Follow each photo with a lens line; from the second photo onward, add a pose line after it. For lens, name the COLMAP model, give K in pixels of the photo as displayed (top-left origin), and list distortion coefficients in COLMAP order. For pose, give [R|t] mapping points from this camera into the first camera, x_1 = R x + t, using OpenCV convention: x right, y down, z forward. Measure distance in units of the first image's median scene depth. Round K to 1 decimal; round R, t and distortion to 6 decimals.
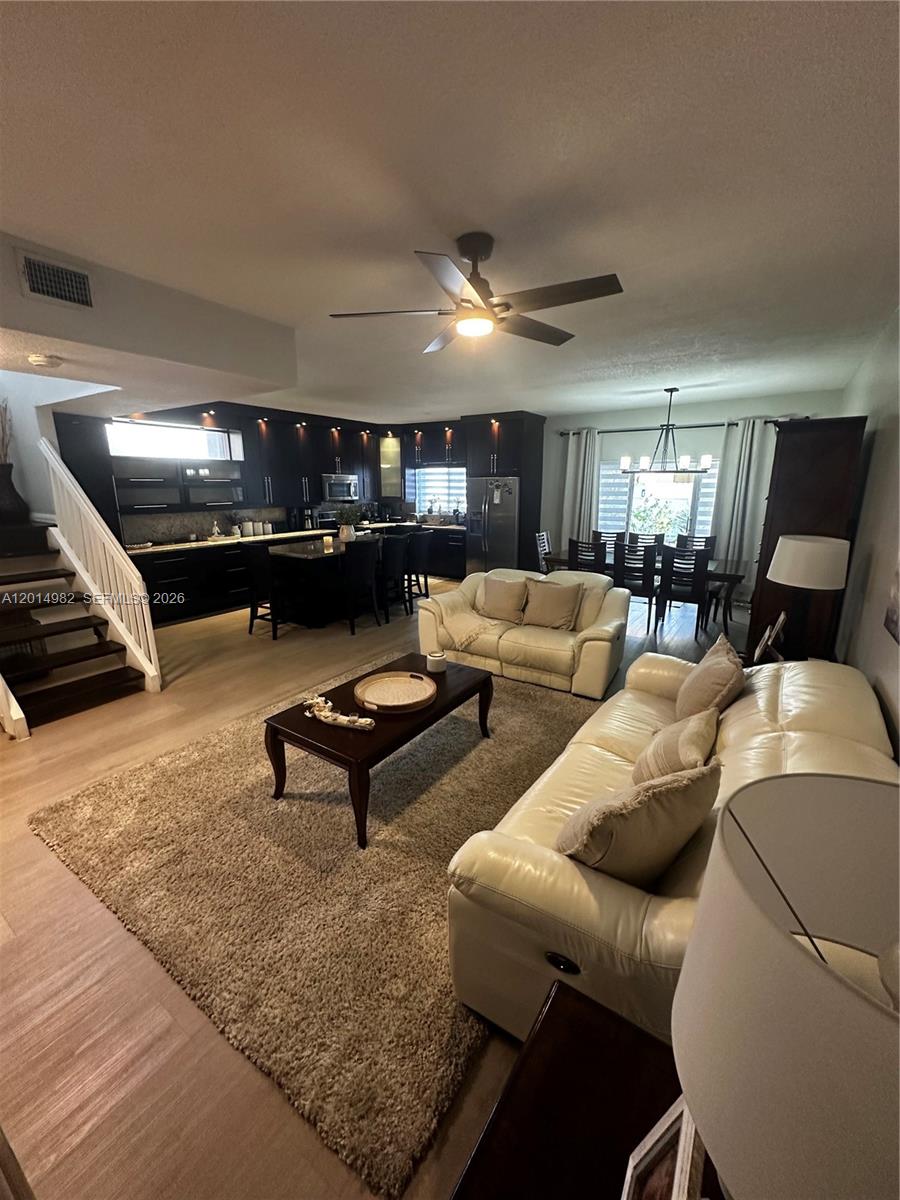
lens RADIAL K [[477.6, 0, 450.3], [0, 477.6, 602.3], [0, 0, 1]] dist [-0.002142, 0.000844]
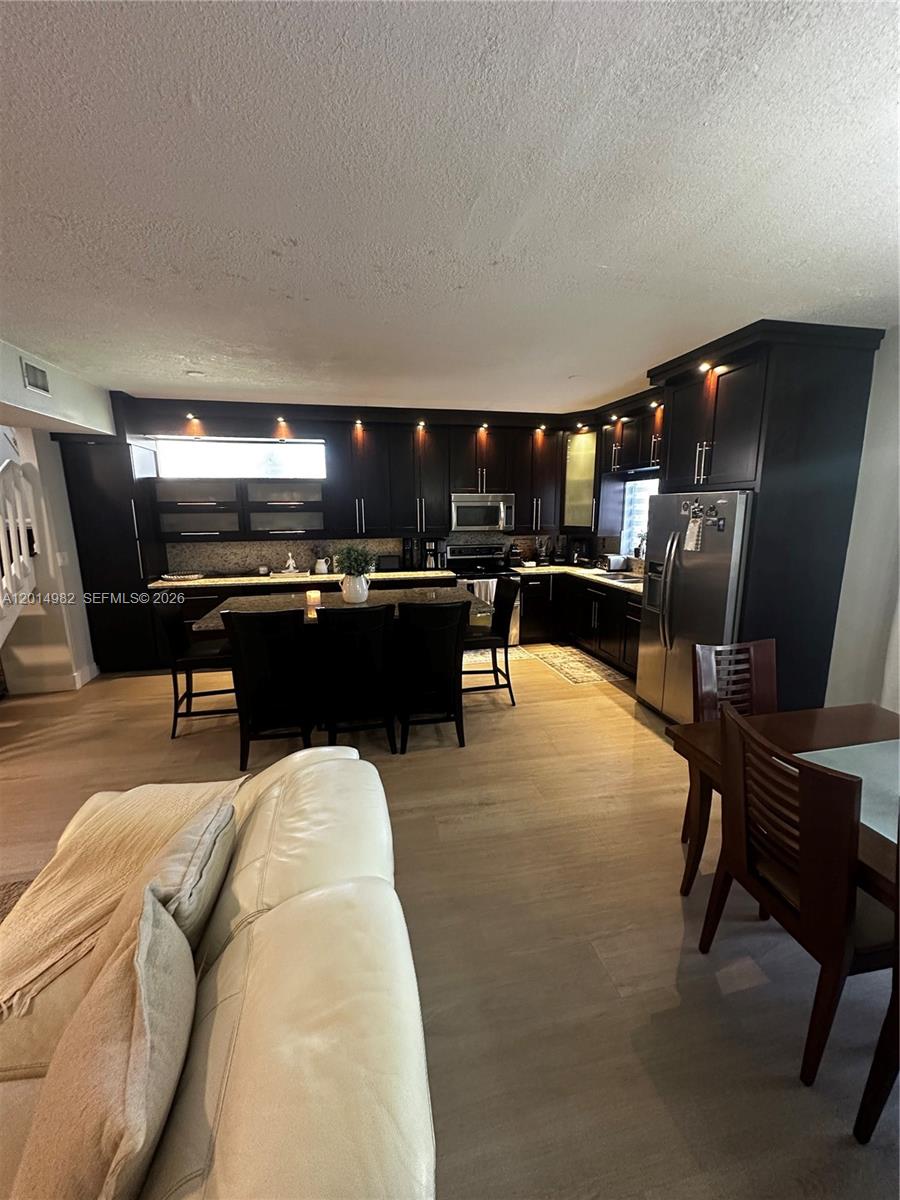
lens RADIAL K [[477.6, 0, 447.5], [0, 477.6, 598.6], [0, 0, 1]] dist [-0.002142, 0.000844]
pose [[0.715786, 0.128278, -0.686436, 0.247503], [-0.164133, 0.986350, 0.013173, -0.133989], [0.678757, 0.103238, 0.727071, 0.540198]]
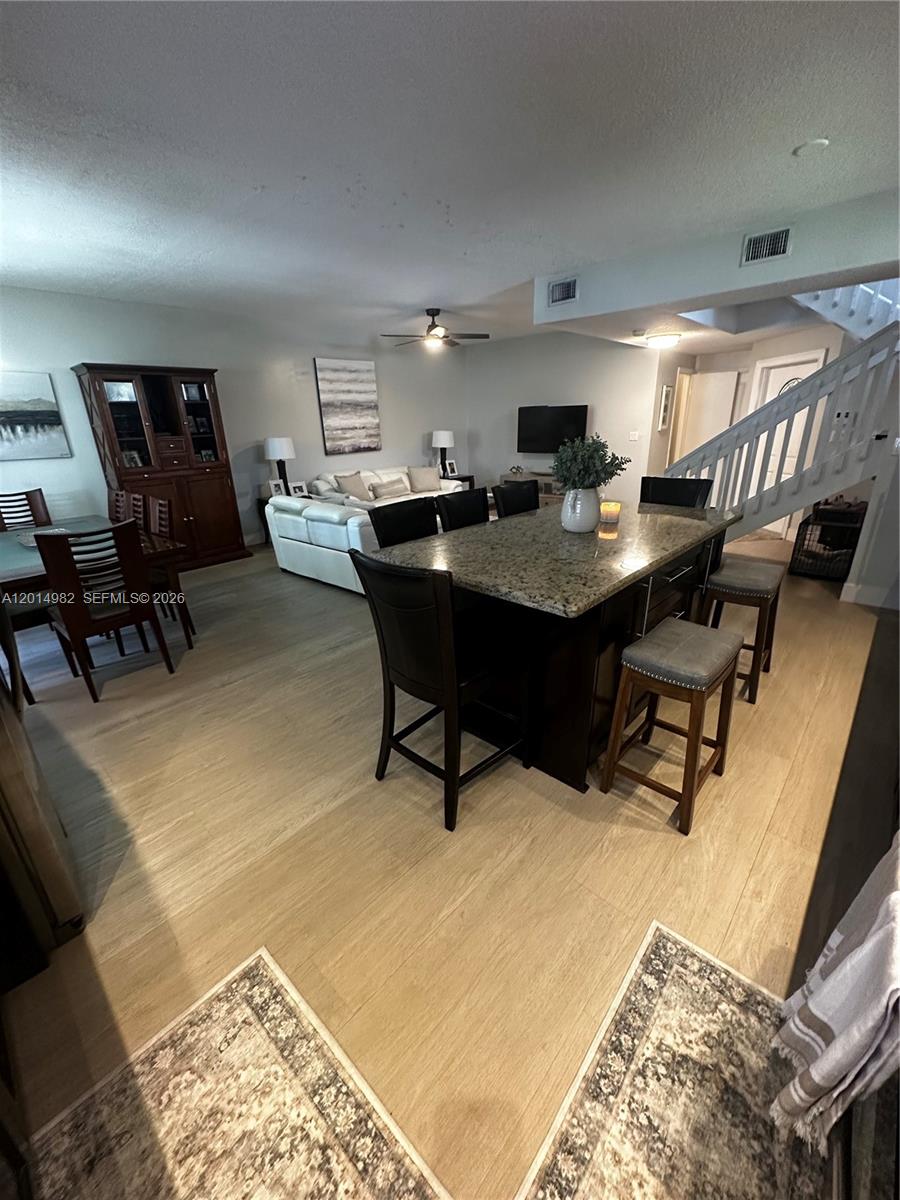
lens RADIAL K [[477.6, 0, 452.9], [0, 477.6, 600.9], [0, 0, 1]] dist [-0.002142, 0.000844]
pose [[-0.987852, -0.025372, 0.153310, -0.145352], [0.066568, 0.822378, 0.565033, -0.265991], [-0.140415, 0.568375, -0.810700, 1.170514]]
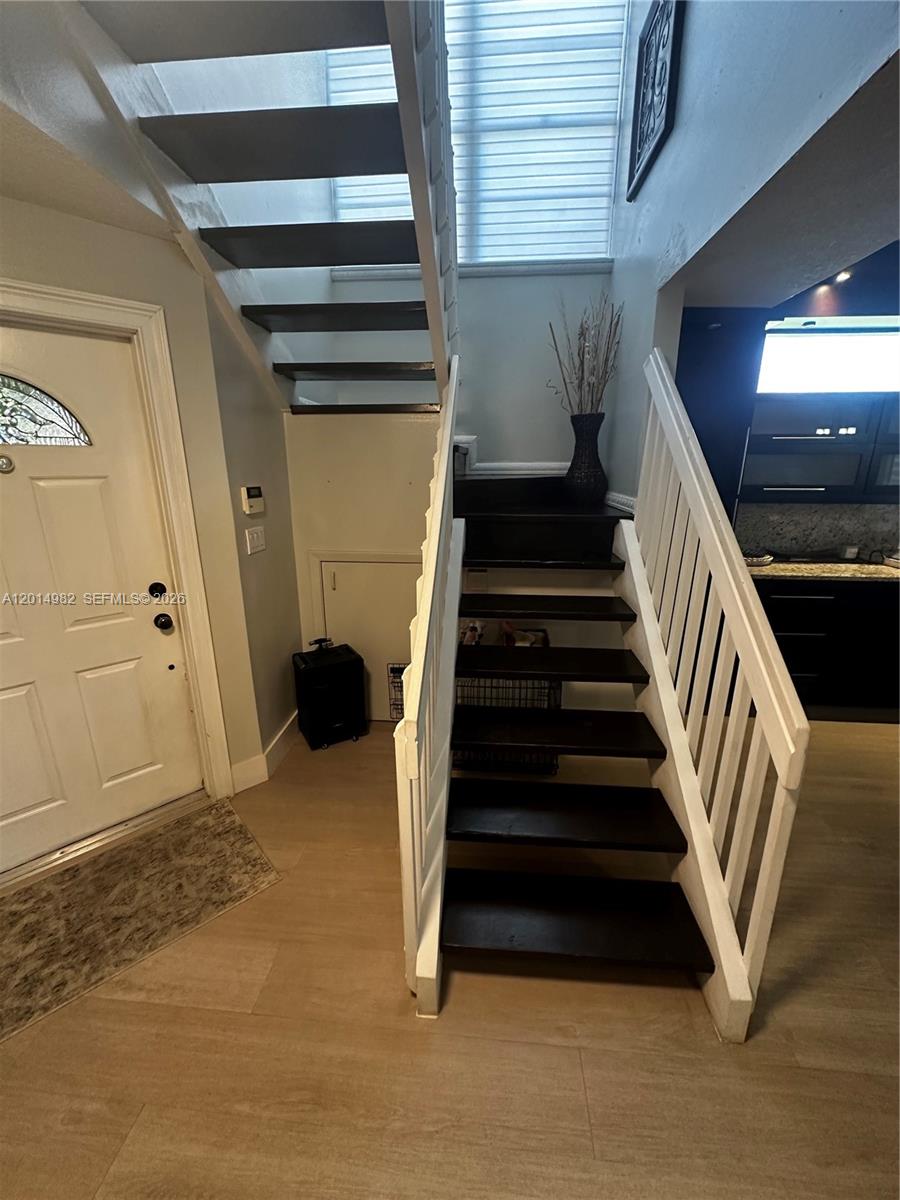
lens RADIAL K [[477.6, 0, 449.5], [0, 477.6, 604.2], [0, 0, 1]] dist [-0.002142, 0.000844]
pose [[0.480564, 0.243811, -0.842386, -0.265157], [-0.210816, 0.964525, 0.158895, -0.064860], [0.851243, 0.101230, 0.514915, 0.329865]]
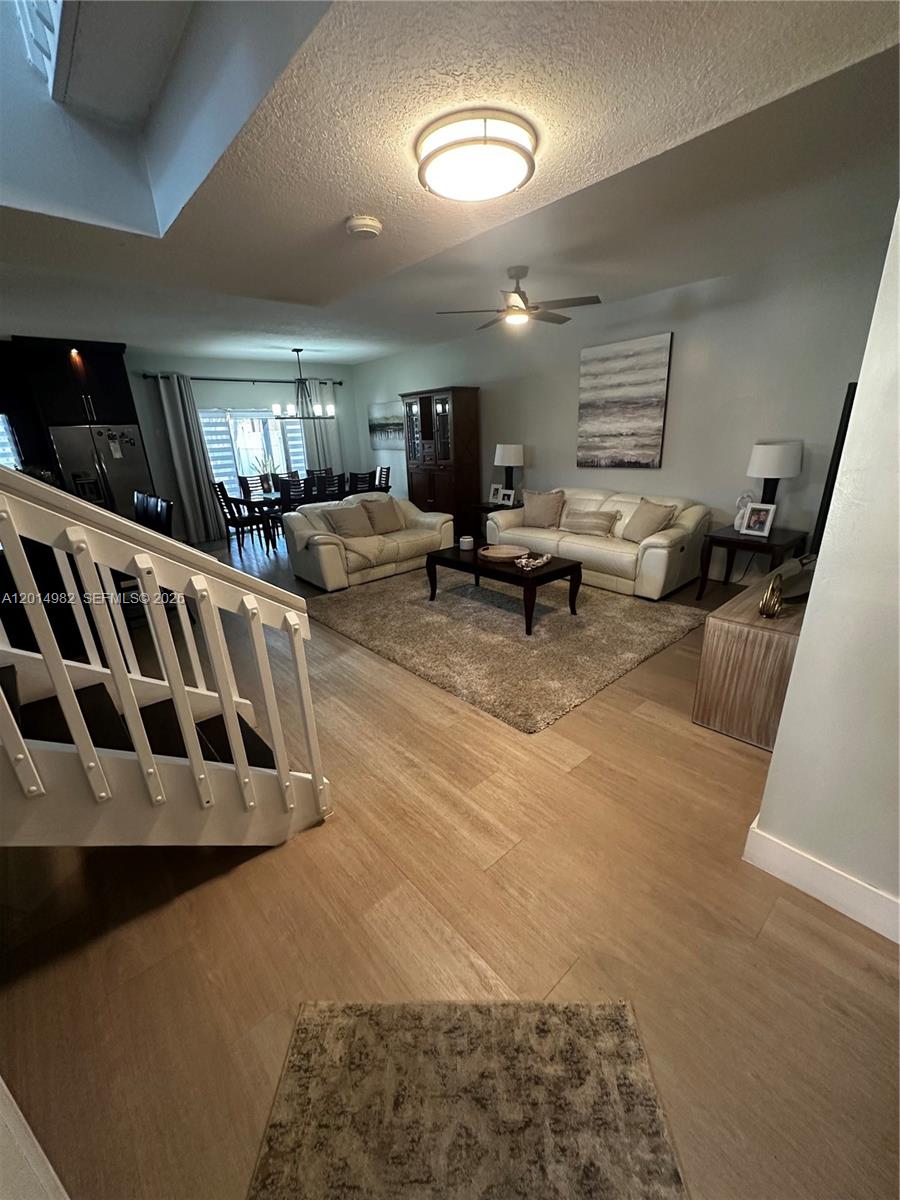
lens RADIAL K [[477.6, 0, 448.5], [0, 477.6, 601.2], [0, 0, 1]] dist [-0.002142, 0.000844]
pose [[0.254319, -0.331113, 0.908673, -0.587777], [0.268121, 0.926875, 0.262704, -0.044105], [-0.929211, 0.176824, 0.324500, 0.257734]]
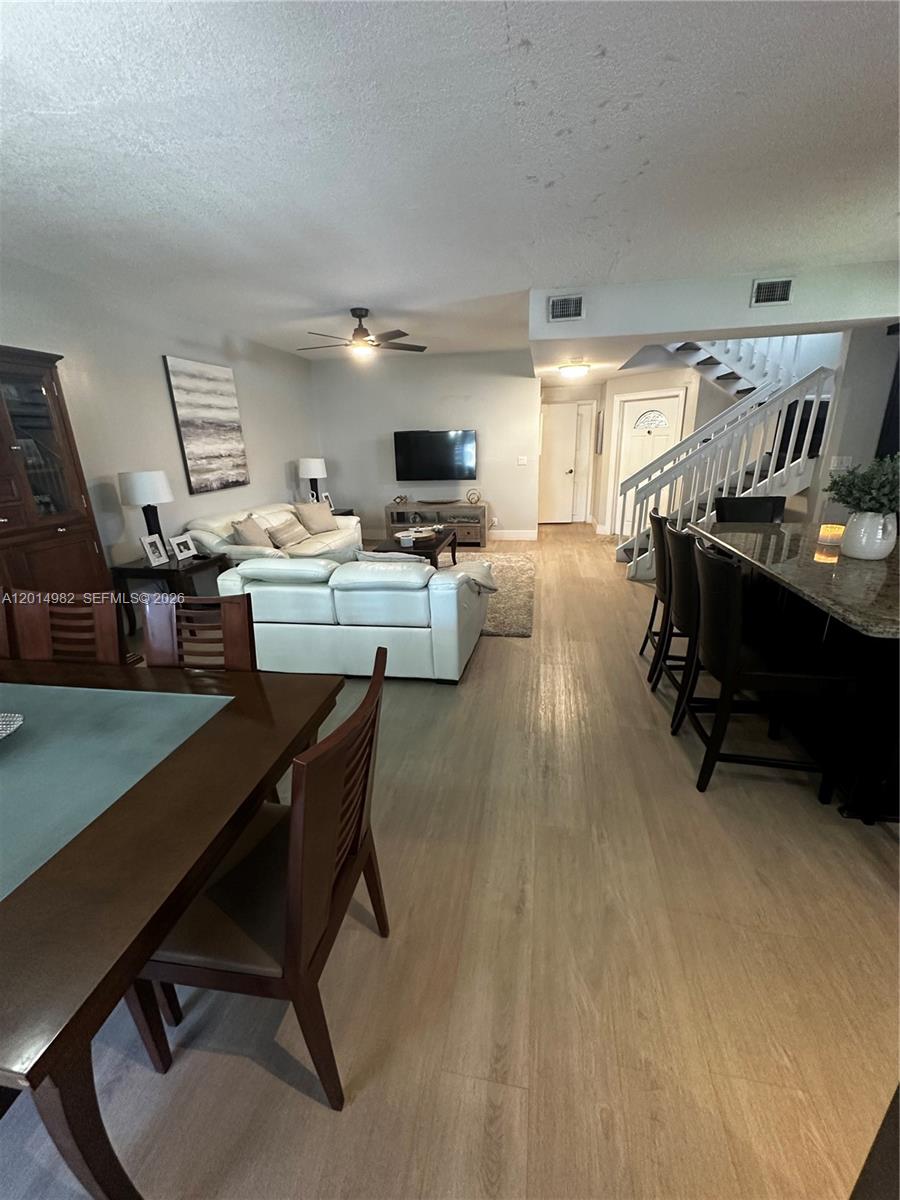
lens RADIAL K [[477.6, 0, 450.4], [0, 477.6, 599.5], [0, 0, 1]] dist [-0.002142, 0.000844]
pose [[-0.917055, 0.151114, -0.369019, 0.191435], [-0.067827, 0.852817, 0.517787, -0.228320], [0.392950, 0.499868, -0.771830, 0.999827]]
